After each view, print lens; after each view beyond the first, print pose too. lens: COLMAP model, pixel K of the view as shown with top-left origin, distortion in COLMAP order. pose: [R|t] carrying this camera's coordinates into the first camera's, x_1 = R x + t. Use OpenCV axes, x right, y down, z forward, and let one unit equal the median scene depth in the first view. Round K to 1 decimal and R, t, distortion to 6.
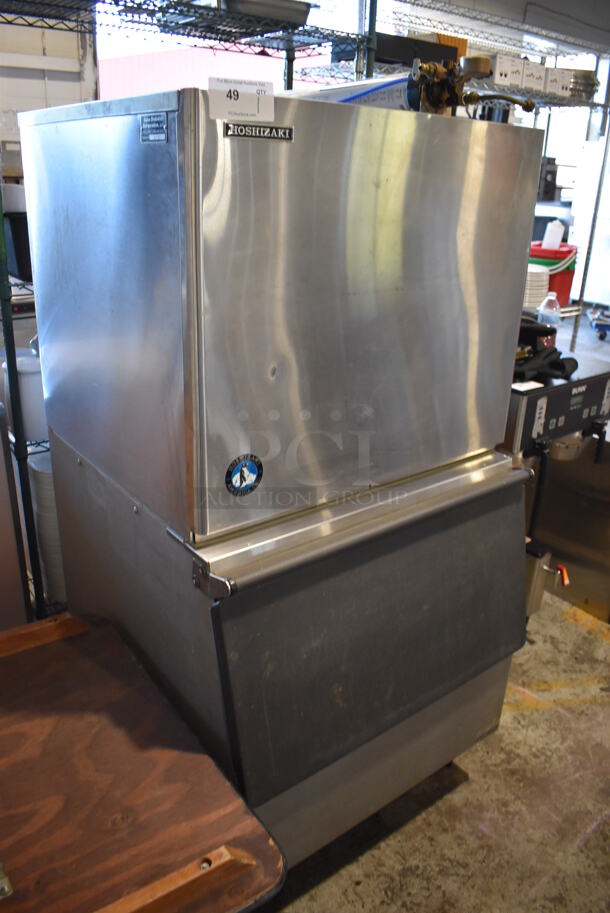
lens RADIAL K [[712.7, 0, 306.9], [0, 712.7, 456.8], [0, 0, 1]] dist [-0.099019, 0.019610]
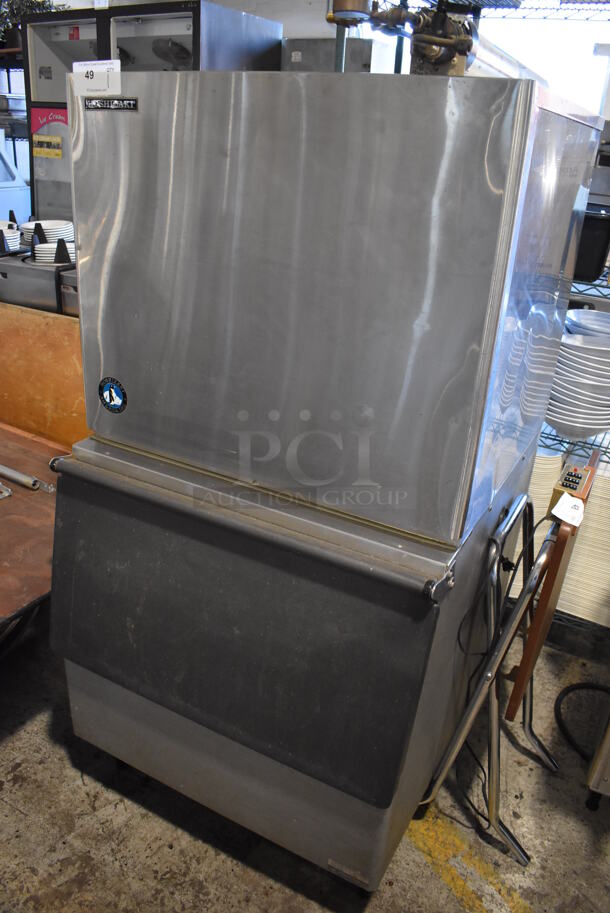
lens RADIAL K [[712.7, 0, 307.6], [0, 712.7, 458.0], [0, 0, 1]] dist [-0.099019, 0.019610]
pose [[0.399634, 0.372881, -0.837408, 0.800770], [-0.383836, 0.897655, 0.216531, -0.195123], [0.832444, 0.234895, 0.501858, 0.526047]]
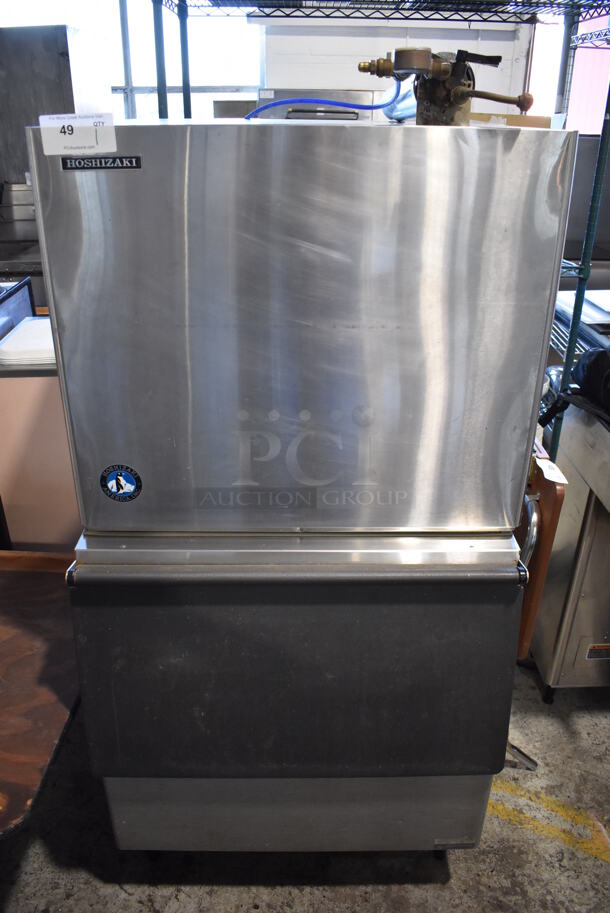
lens RADIAL K [[712.7, 0, 306.1], [0, 712.7, 456.4], [0, 0, 1]] dist [-0.099019, 0.019610]
pose [[0.790850, 0.243987, -0.561273, 0.532604], [-0.209997, 0.969601, 0.125595, -0.151909], [0.574855, 0.018539, 0.818045, 0.221249]]
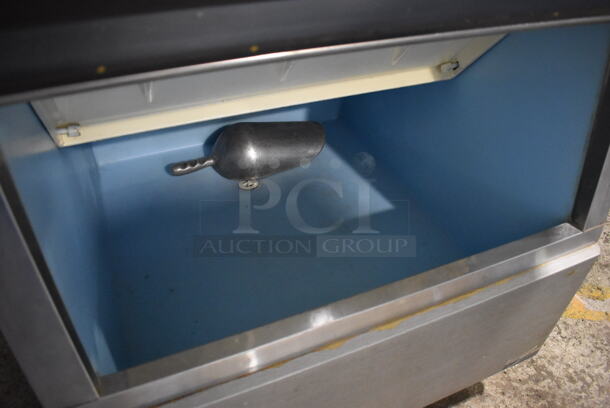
lens RADIAL K [[476.2, 0, 305.0], [0, 476.2, 204.3], [0, 0, 1]] dist [-0.099019, 0.019610]
pose [[0.967034, 0.167503, -0.191802, 0.112498], [-0.100525, 0.943142, 0.316825, 0.115236], [0.233966, -0.287099, 0.928889, 0.596236]]
